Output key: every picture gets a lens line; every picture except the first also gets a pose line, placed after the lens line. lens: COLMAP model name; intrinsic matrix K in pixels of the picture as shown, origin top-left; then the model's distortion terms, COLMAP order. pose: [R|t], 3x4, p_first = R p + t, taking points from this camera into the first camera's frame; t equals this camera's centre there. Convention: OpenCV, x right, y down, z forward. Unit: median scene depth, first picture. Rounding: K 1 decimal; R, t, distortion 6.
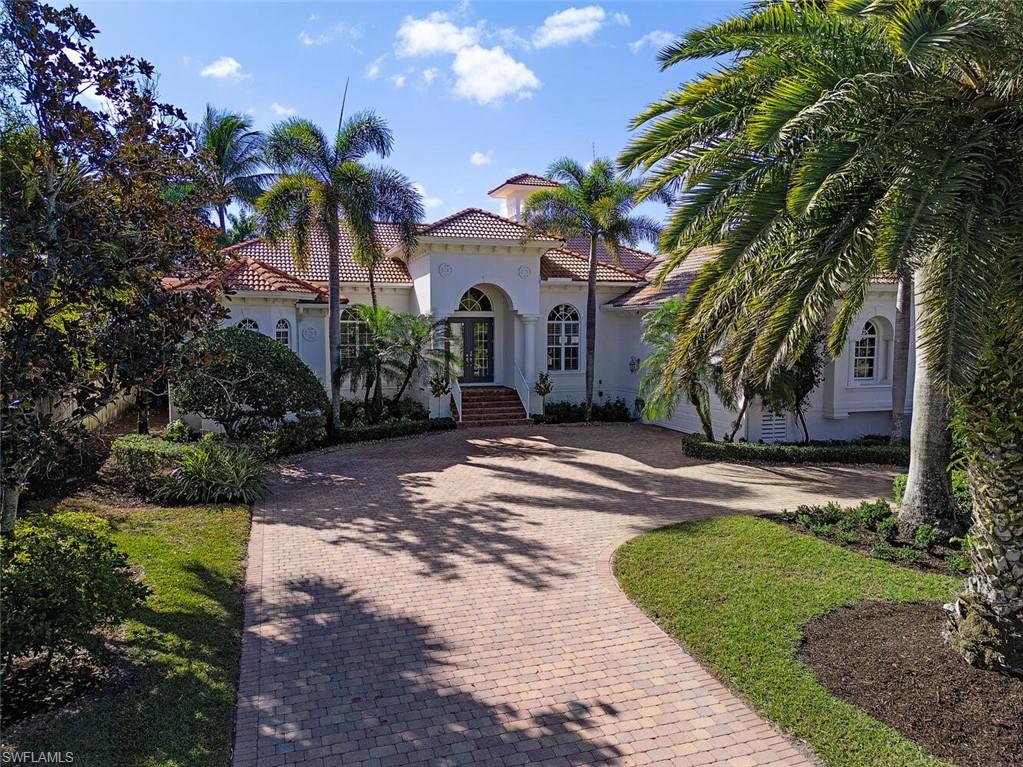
lens RADIAL K [[573.2, 0, 511.5], [0, 573.2, 383.5], [0, 0, 1]] dist [-0.000948, -0.000876]
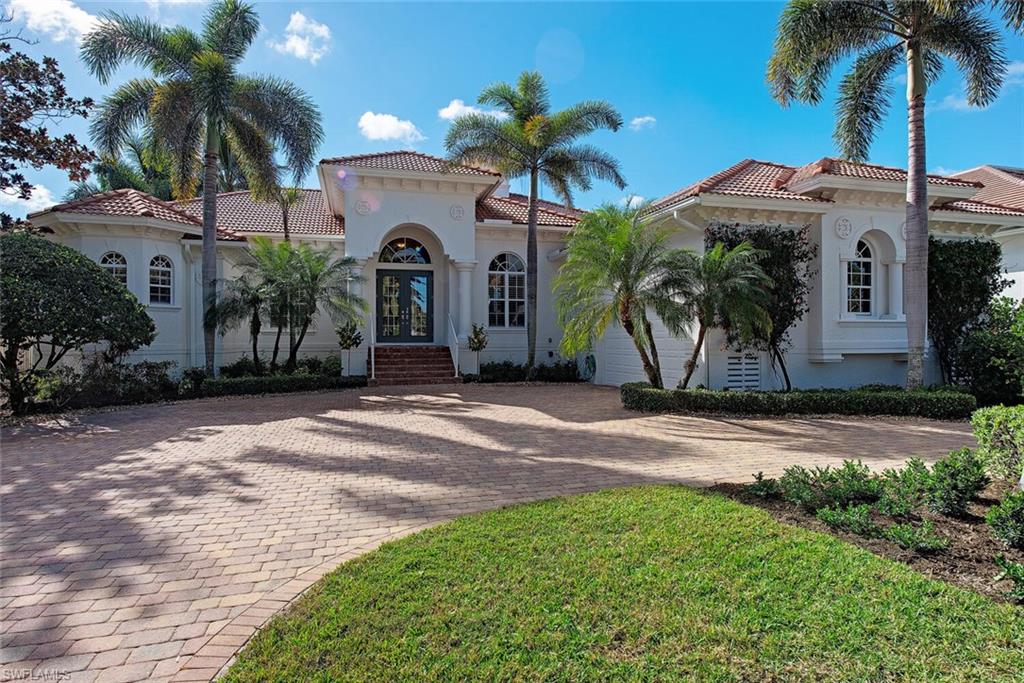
lens RADIAL K [[497.7, 0, 512.0], [0, 497.7, 341.5], [0, 0, 1]] dist [-0.002709, -0.000221]
pose [[0.999845, -0.000166, -0.017624, 0.156477], [-0.001133, 0.997283, -0.073652, 0.079313], [0.017588, 0.073661, 0.997128, 0.322582]]
